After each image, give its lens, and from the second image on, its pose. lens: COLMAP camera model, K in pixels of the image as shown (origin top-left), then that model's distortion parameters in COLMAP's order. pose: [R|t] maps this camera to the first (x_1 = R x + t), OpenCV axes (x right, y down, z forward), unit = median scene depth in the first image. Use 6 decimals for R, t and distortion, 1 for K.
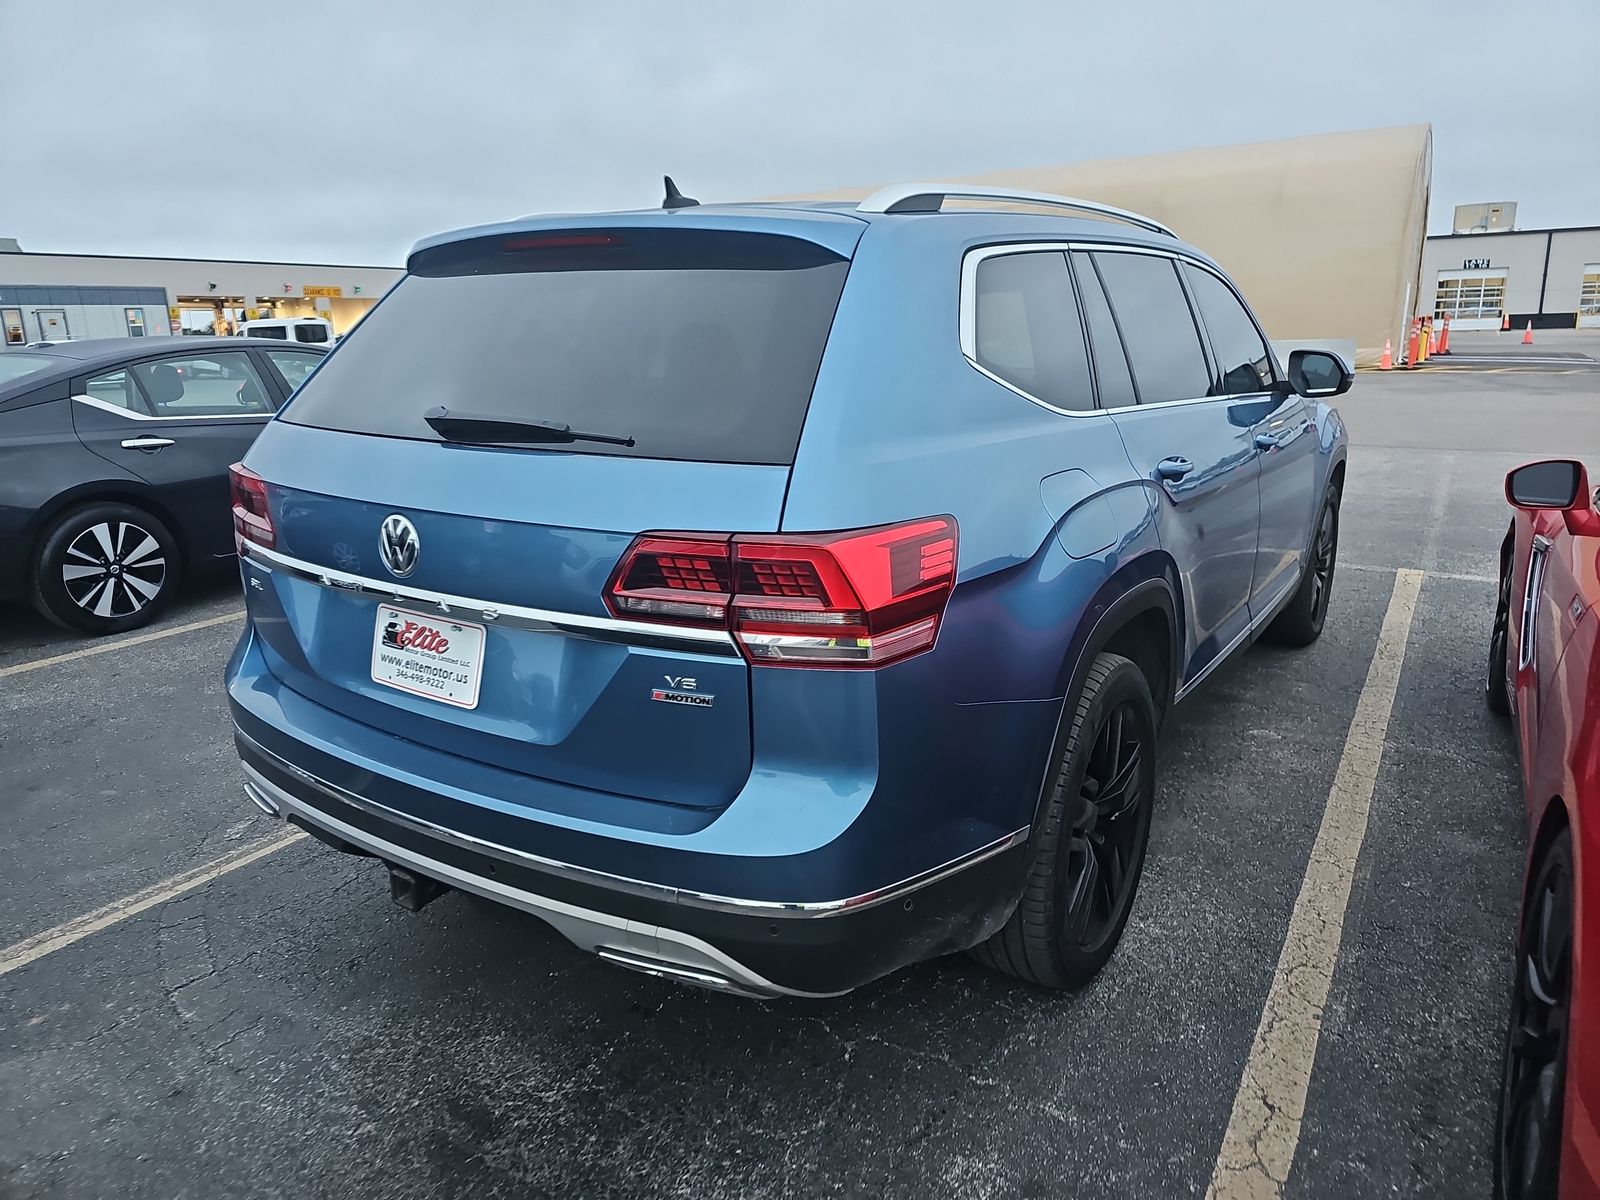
lens RADIAL K [[1051.9, 0, 800.0], [0, 1051.9, 600.0], [0, 0, 1]] dist [0.020895, -0.016079]
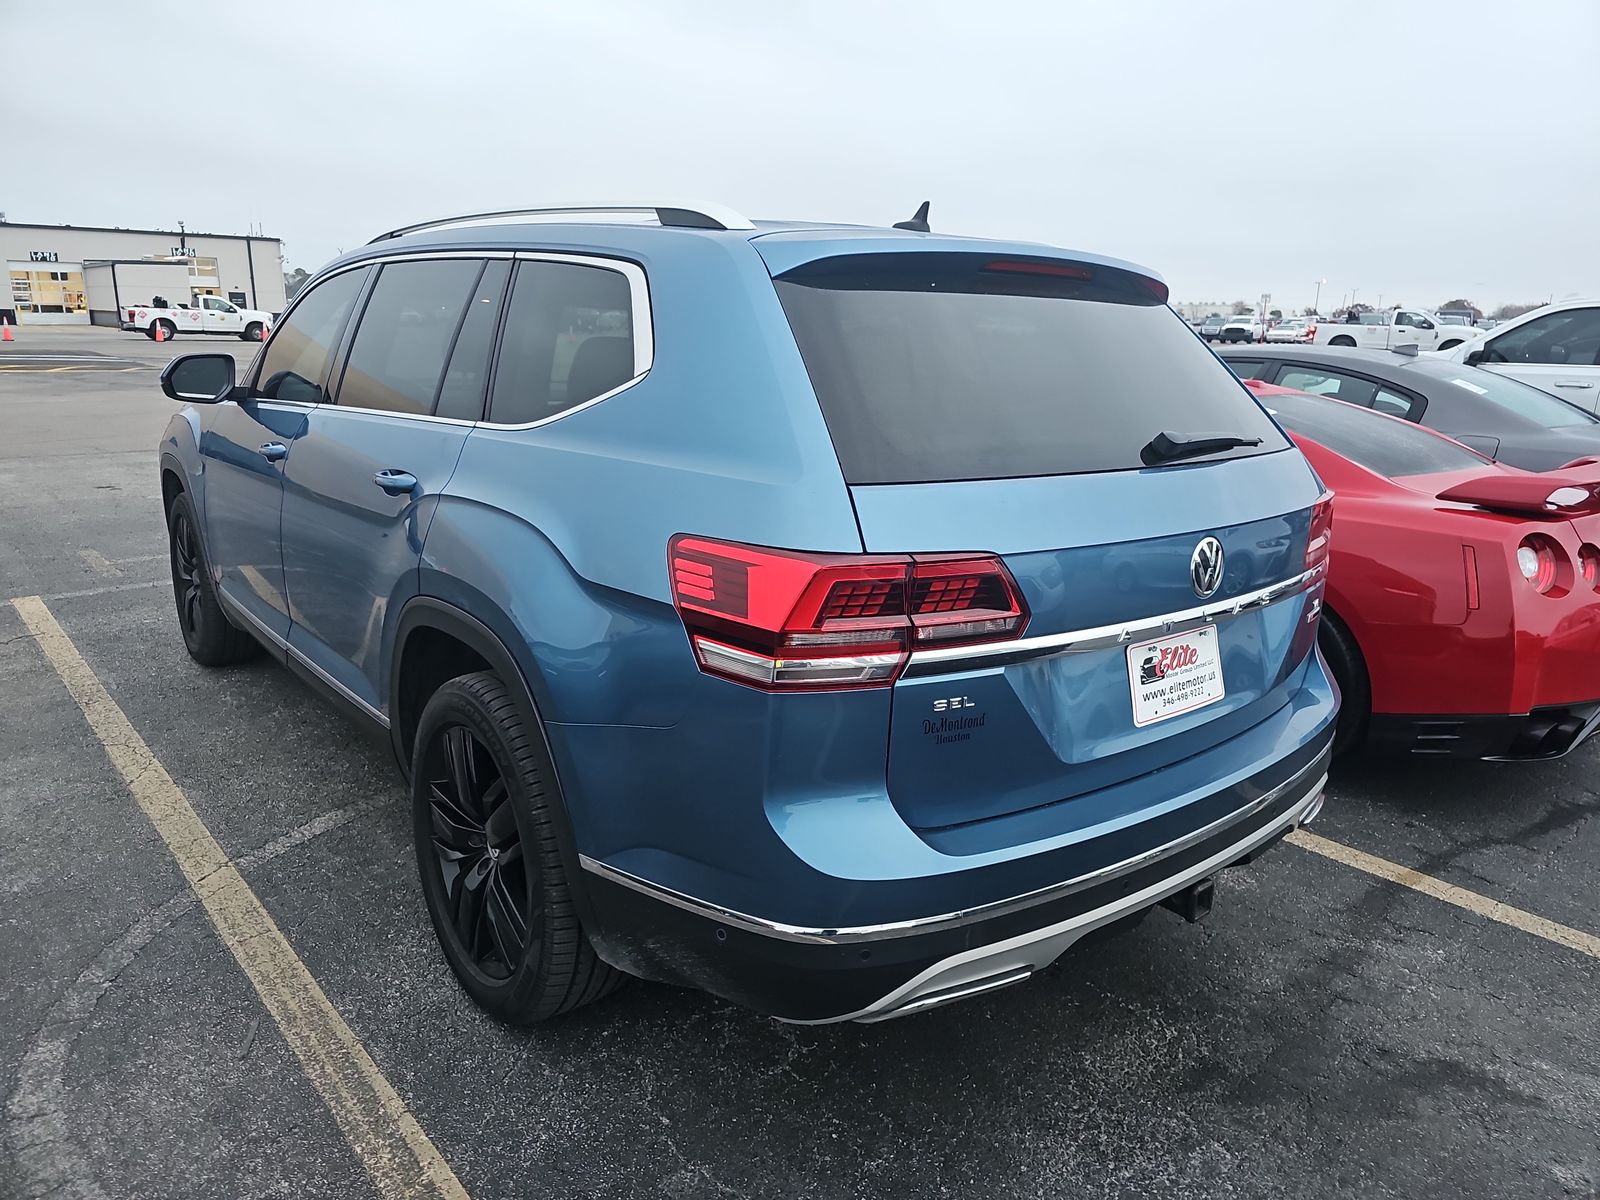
lens RADIAL K [[1188.0, 0, 871.6], [0, 1188.0, 621.3], [0, 0, 1]] dist [0.010978, 0.001716]
pose [[0.236738, -0.208897, 0.948850, -1.542112], [0.216551, 0.963390, 0.158069, -0.250220], [-0.947133, 0.168053, 0.273308, 0.969173]]
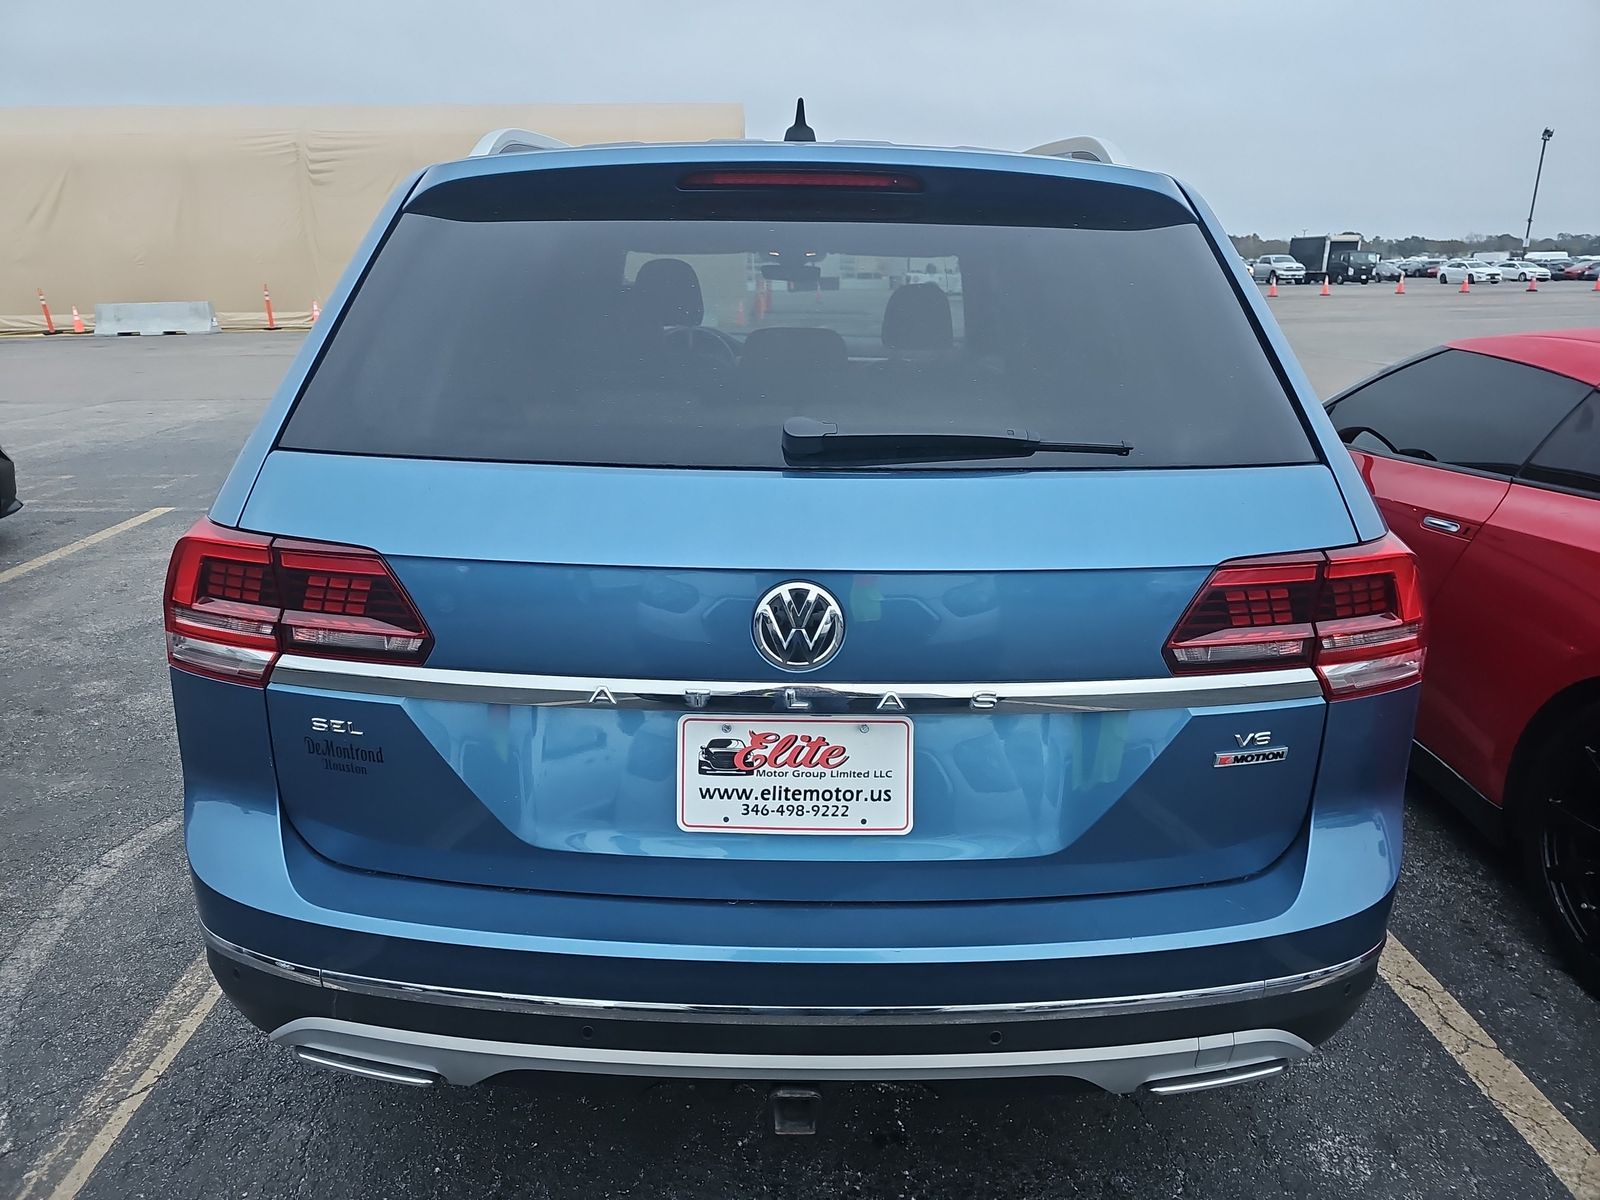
lens RADIAL K [[1051.9, 0, 800.0], [0, 1051.9, 600.0], [0, 0, 1]] dist [0.020895, -0.016079]
pose [[0.842264, -0.142266, 0.519954, -0.705336], [0.122247, 0.989826, 0.072803, -0.113238], [-0.525021, 0.002243, 0.851086, 0.413680]]
